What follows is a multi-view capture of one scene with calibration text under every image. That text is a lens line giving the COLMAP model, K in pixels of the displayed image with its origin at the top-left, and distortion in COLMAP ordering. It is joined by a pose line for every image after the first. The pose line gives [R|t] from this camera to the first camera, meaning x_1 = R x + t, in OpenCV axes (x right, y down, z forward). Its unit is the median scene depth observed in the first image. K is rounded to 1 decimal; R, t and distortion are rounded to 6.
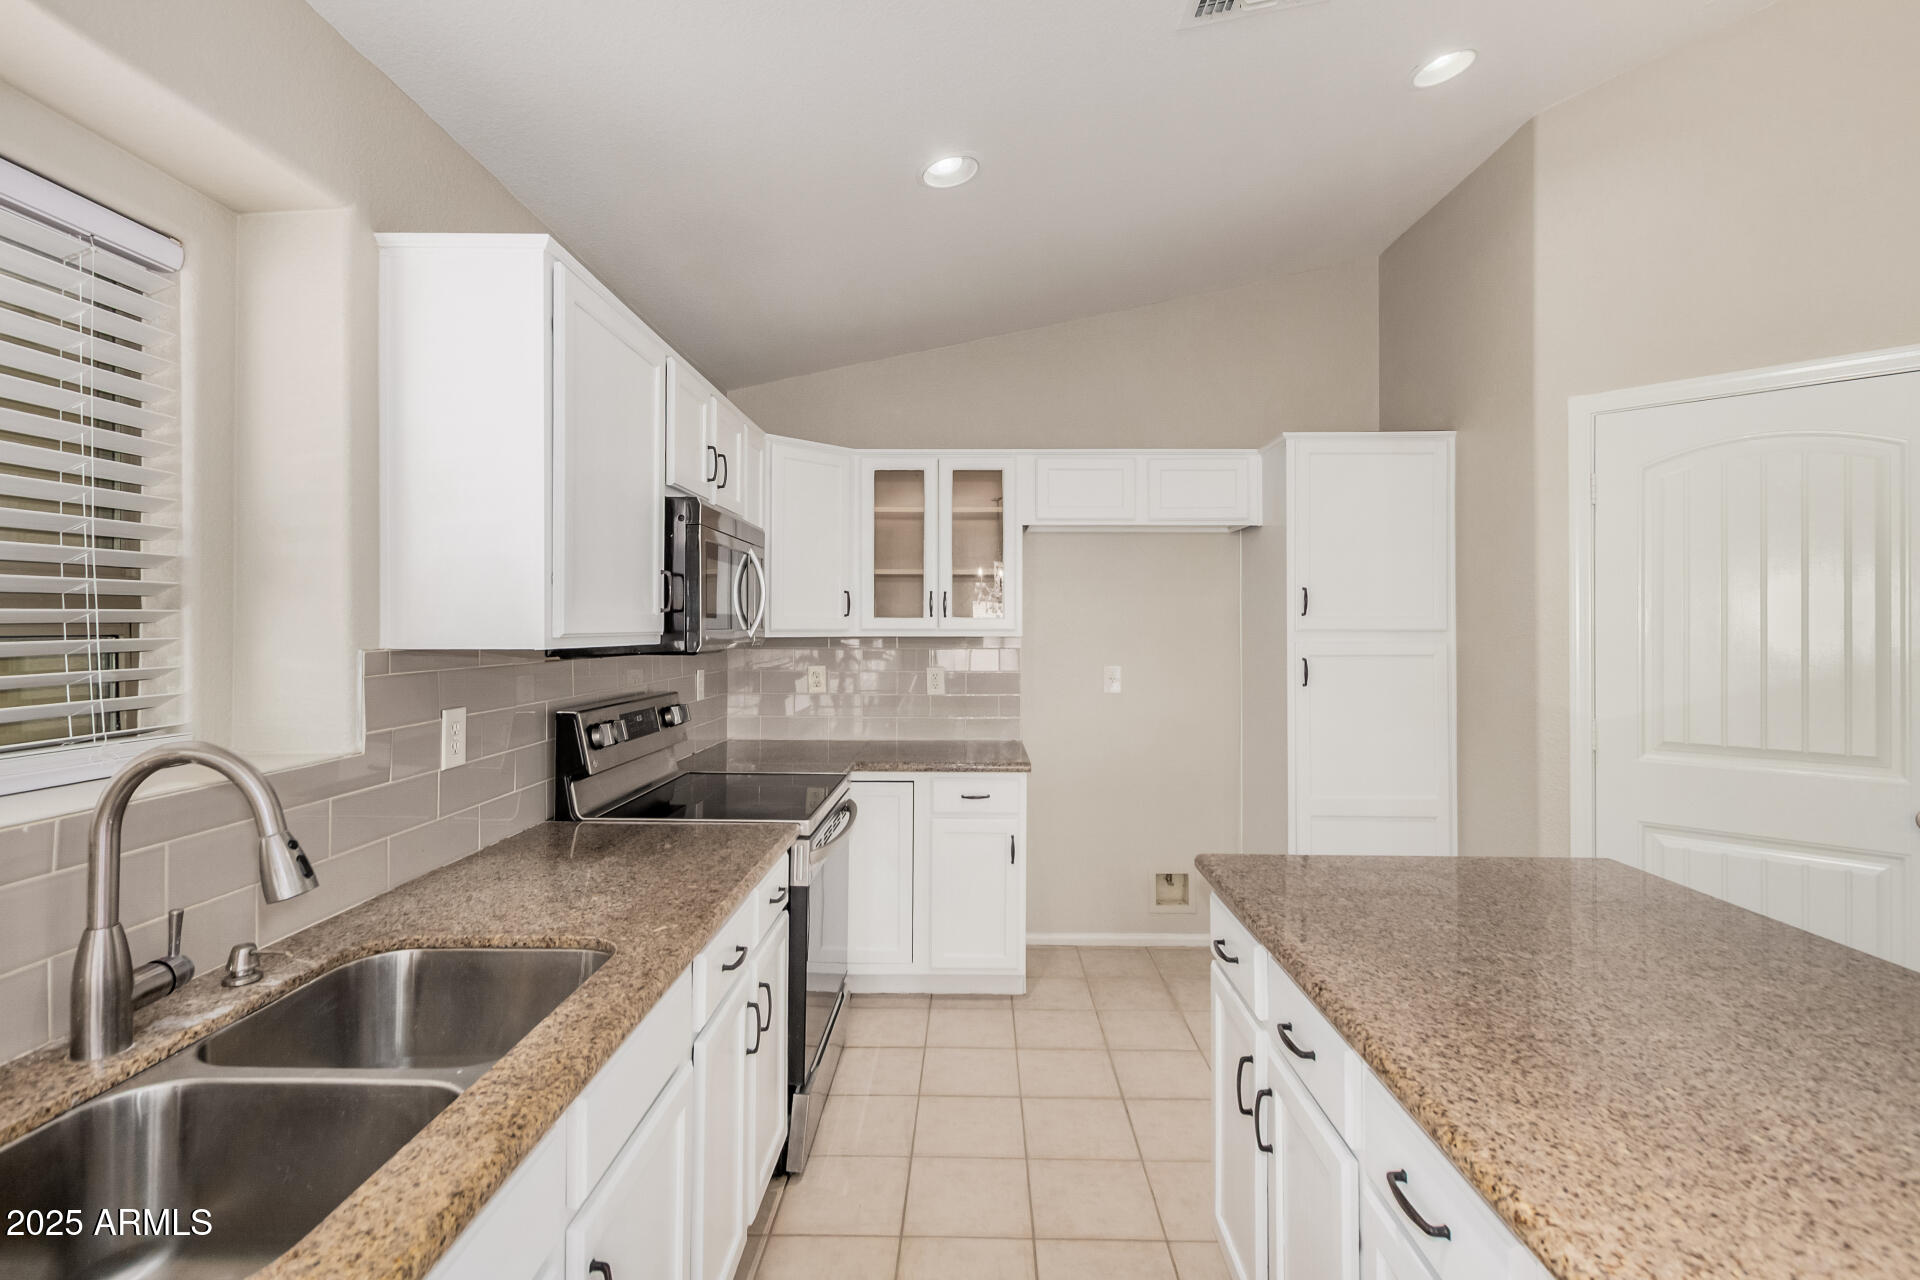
lens RADIAL K [[890.6, 0, 964.5], [0, 890.6, 621.1], [0, 0, 1]] dist [0.002236, -0.000001]
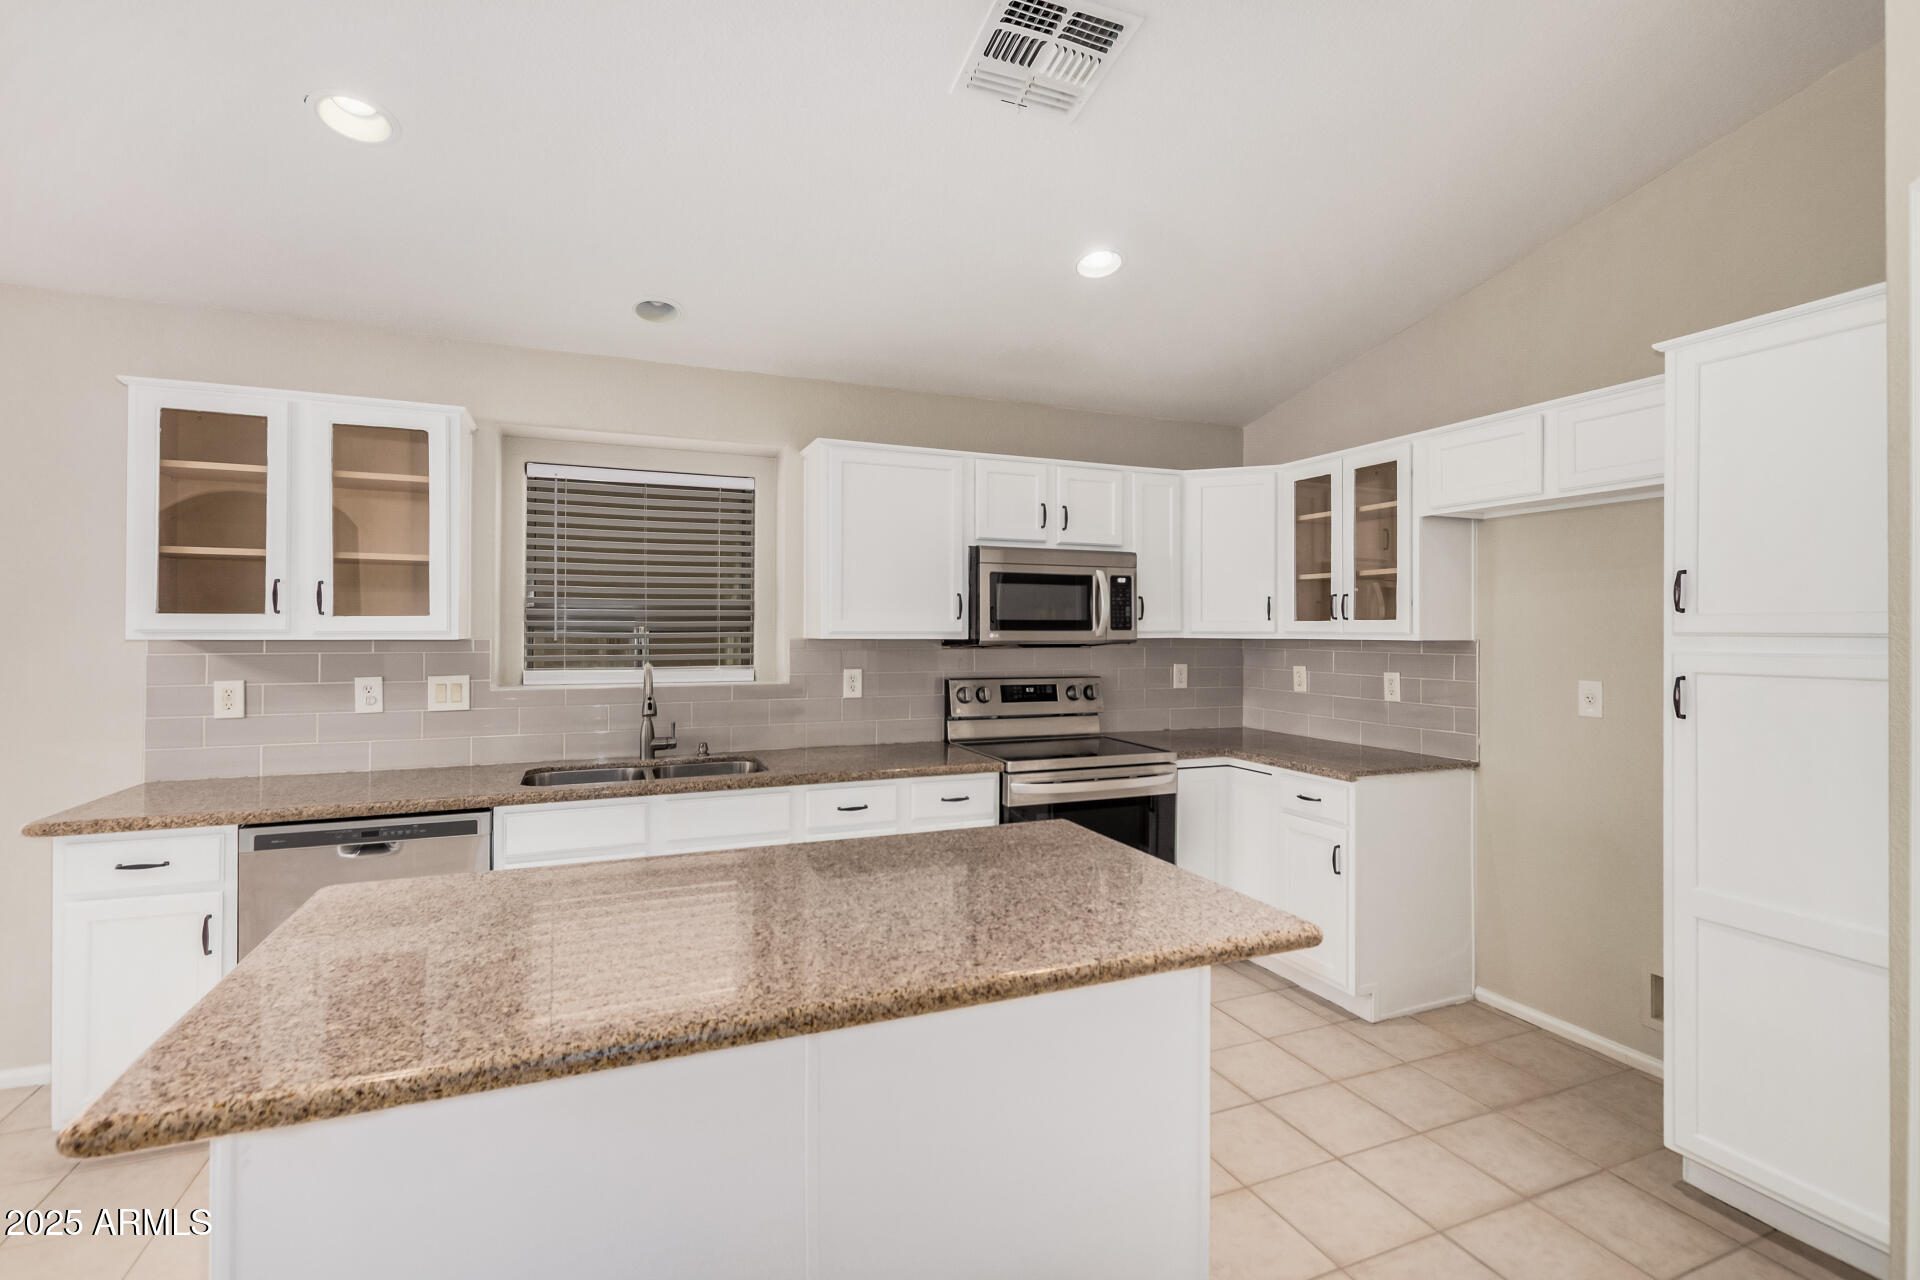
lens RADIAL K [[887.1, 0, 975.3], [0, 887.1, 622.2], [0, 0, 1]] dist [0.003392, 0.000452]
pose [[0.403289, -0.008940, -0.915029, 1.126725], [0.002870, 0.999960, -0.008505, 0.008281], [0.915068, 0.000804, 0.403299, 0.362195]]
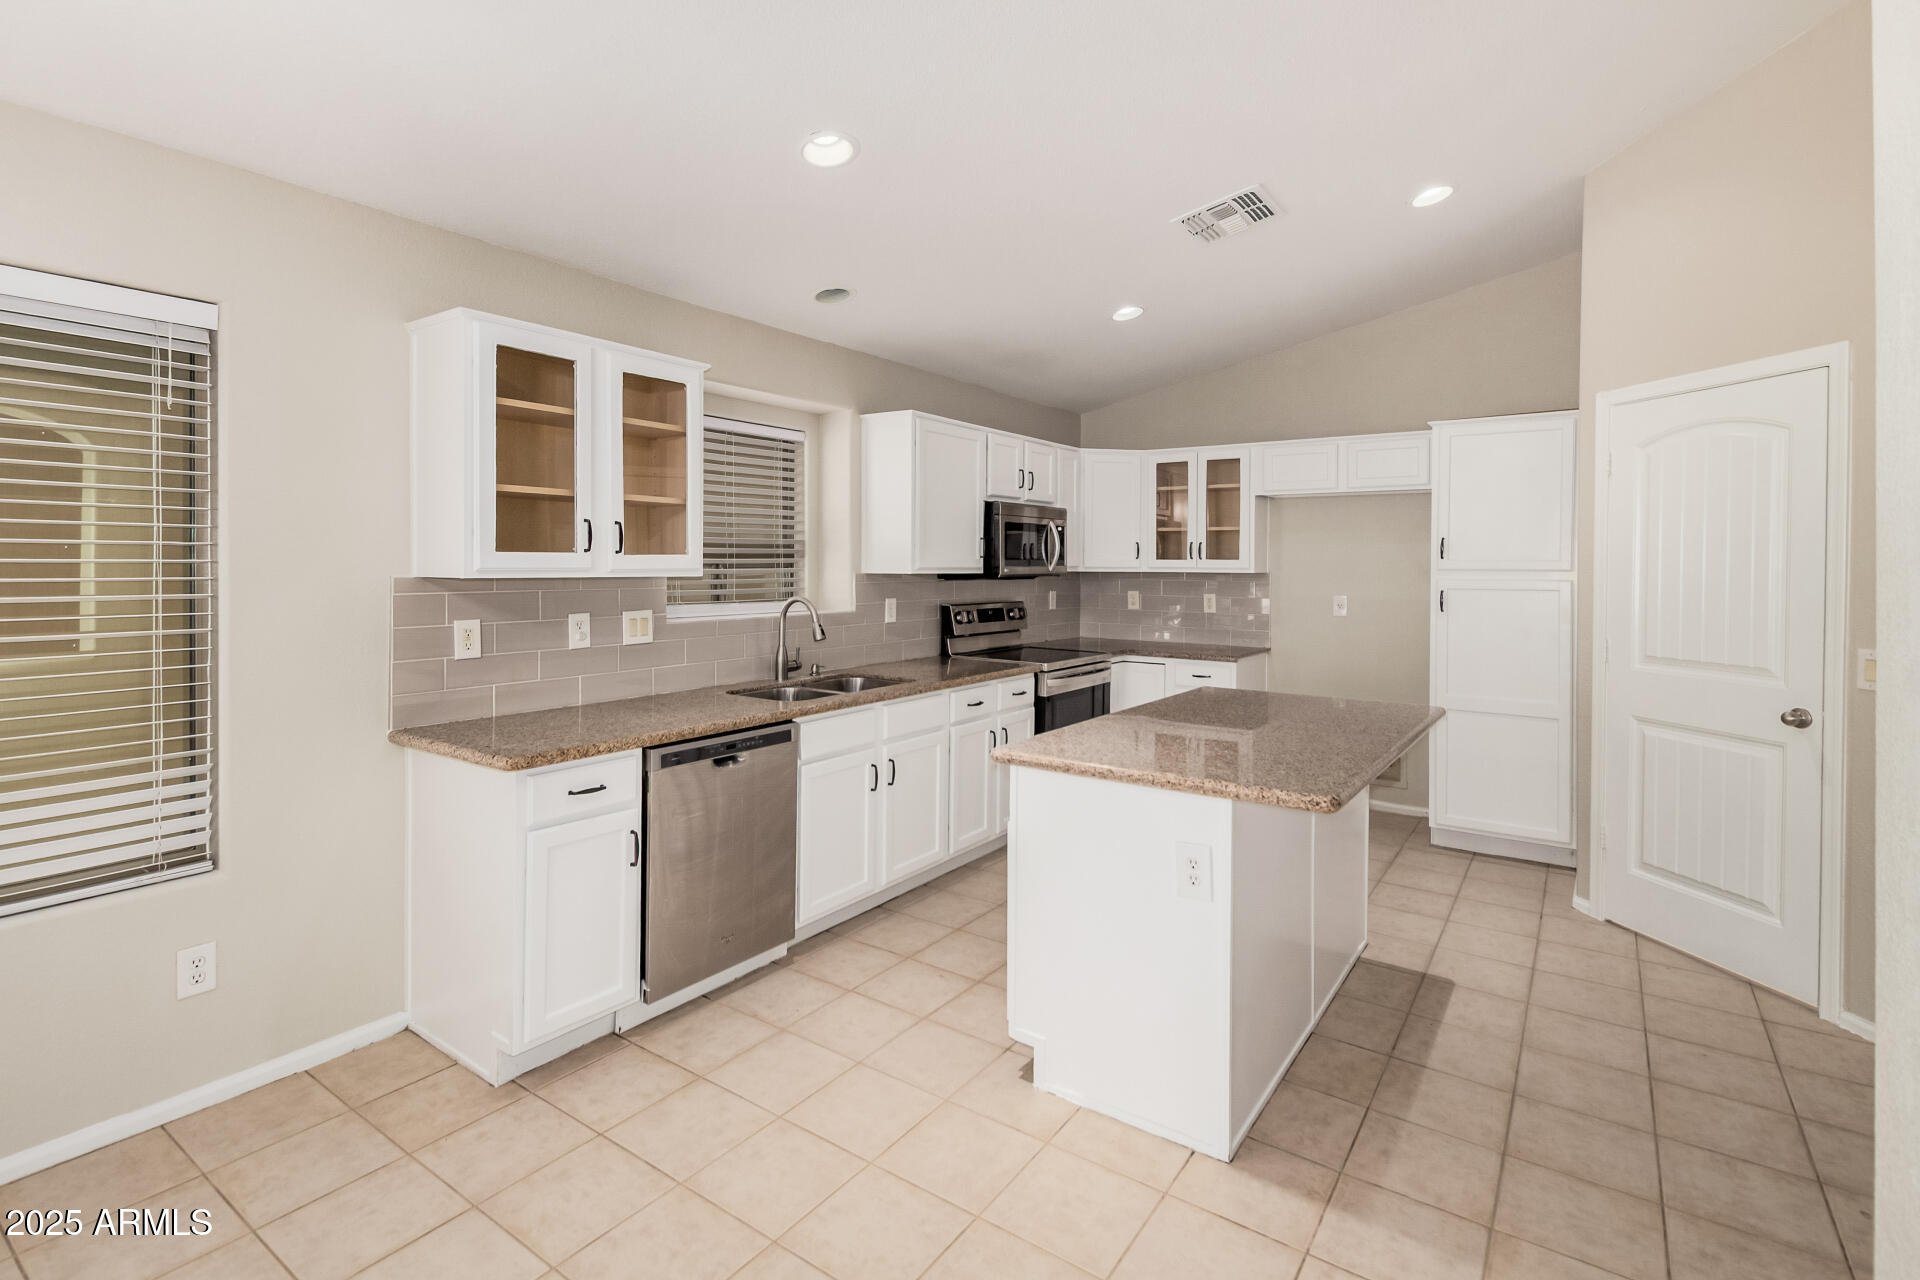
lens RADIAL K [[911.7, 0, 965.6], [0, 911.7, 567.7], [0, 0, 1]] dist [0.002759, 0.000426]
pose [[0.827483, 0.005482, -0.561463, 0.809910], [-0.000641, 0.999961, 0.008817, -0.006041], [0.561490, -0.006936, 0.827455, -0.769517]]
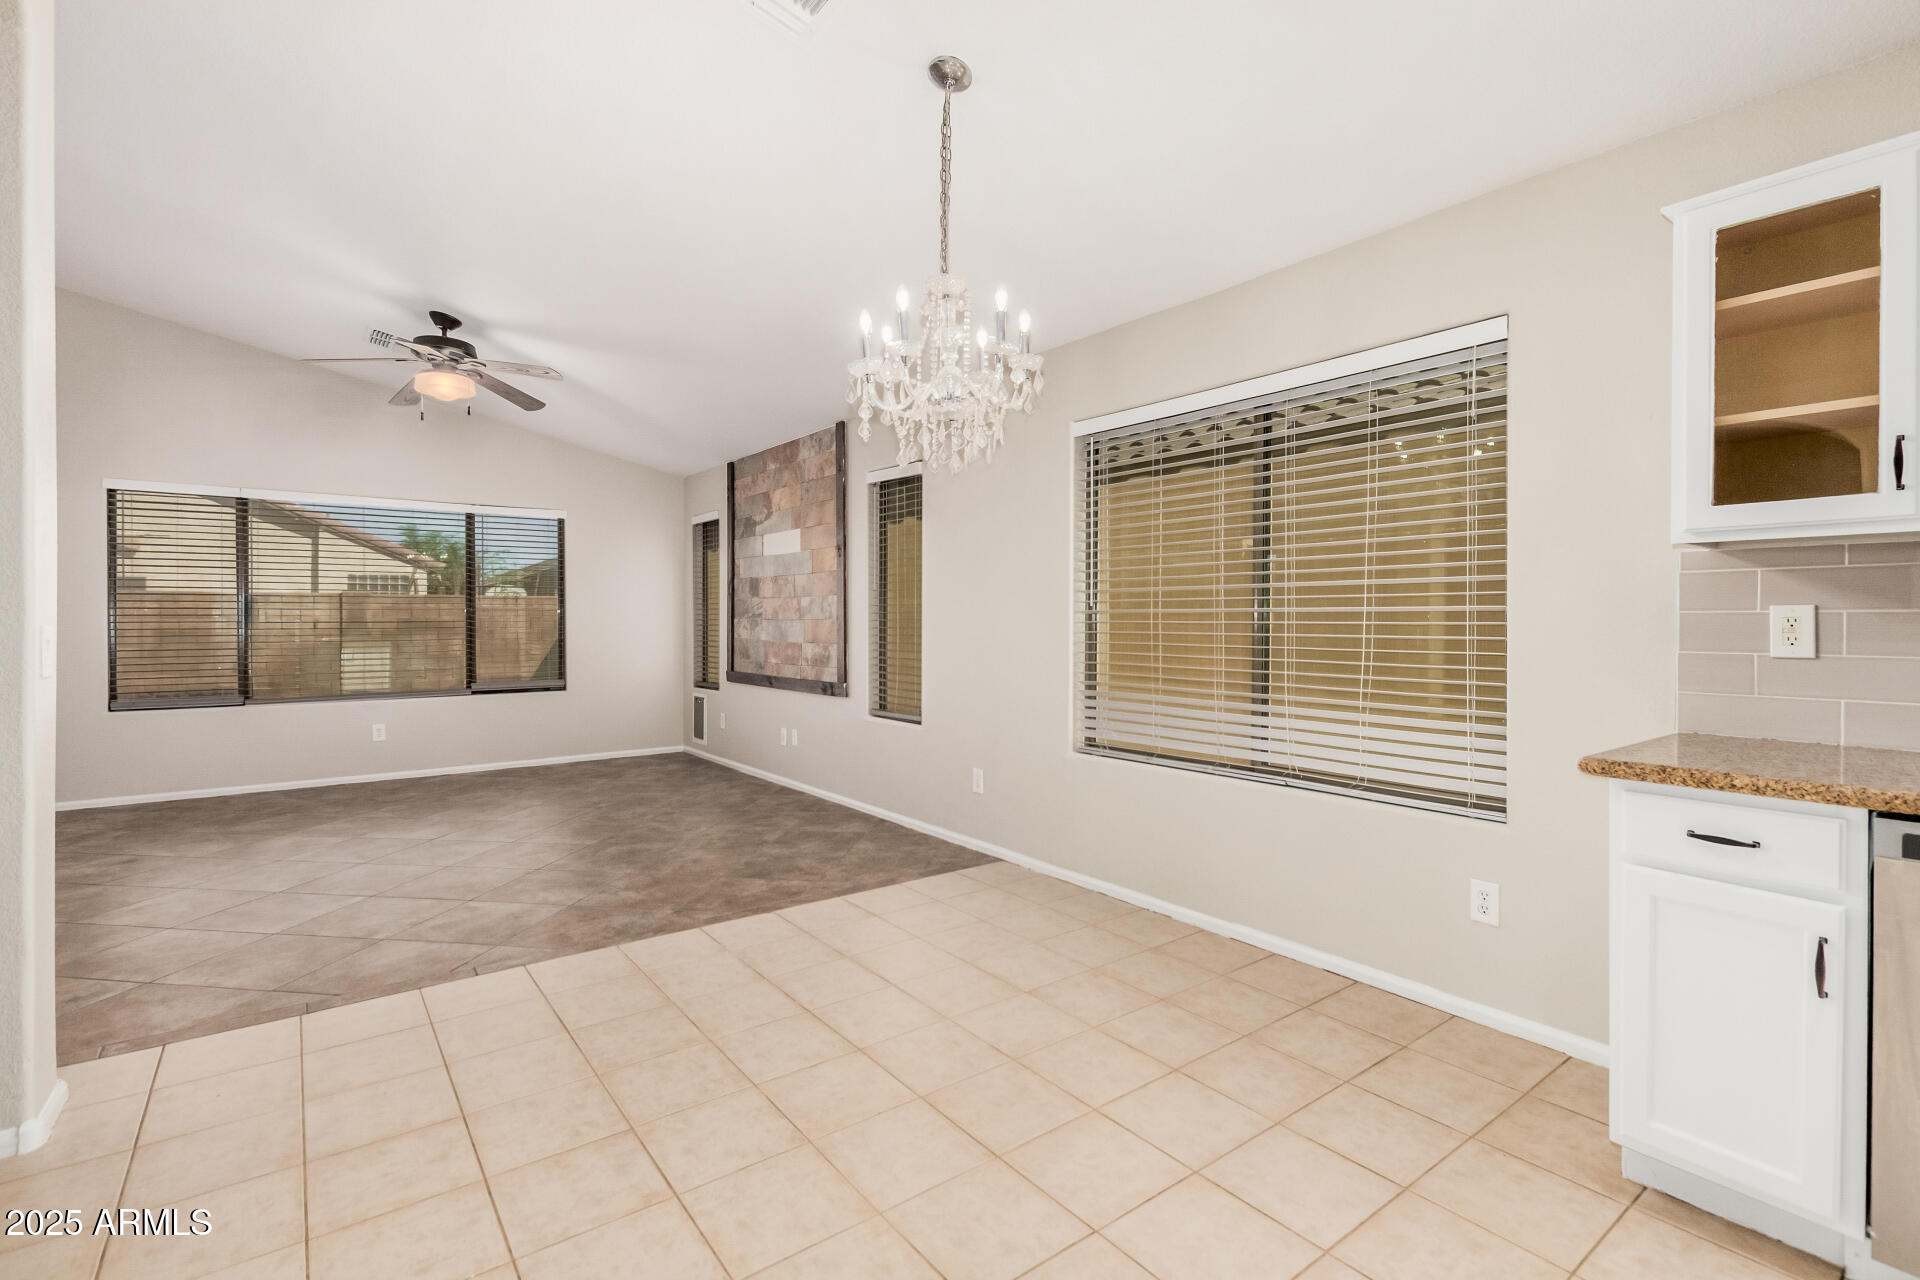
lens RADIAL K [[890.6, 0, 964.5], [0, 890.6, 621.1], [0, 0, 1]] dist [0.002236, -0.000001]
pose [[-0.789972, -0.000767, -0.613143, 0.753267], [0.001188, 0.999995, -0.002781, 0.096605], [0.613142, -0.002926, -0.789967, 0.098036]]
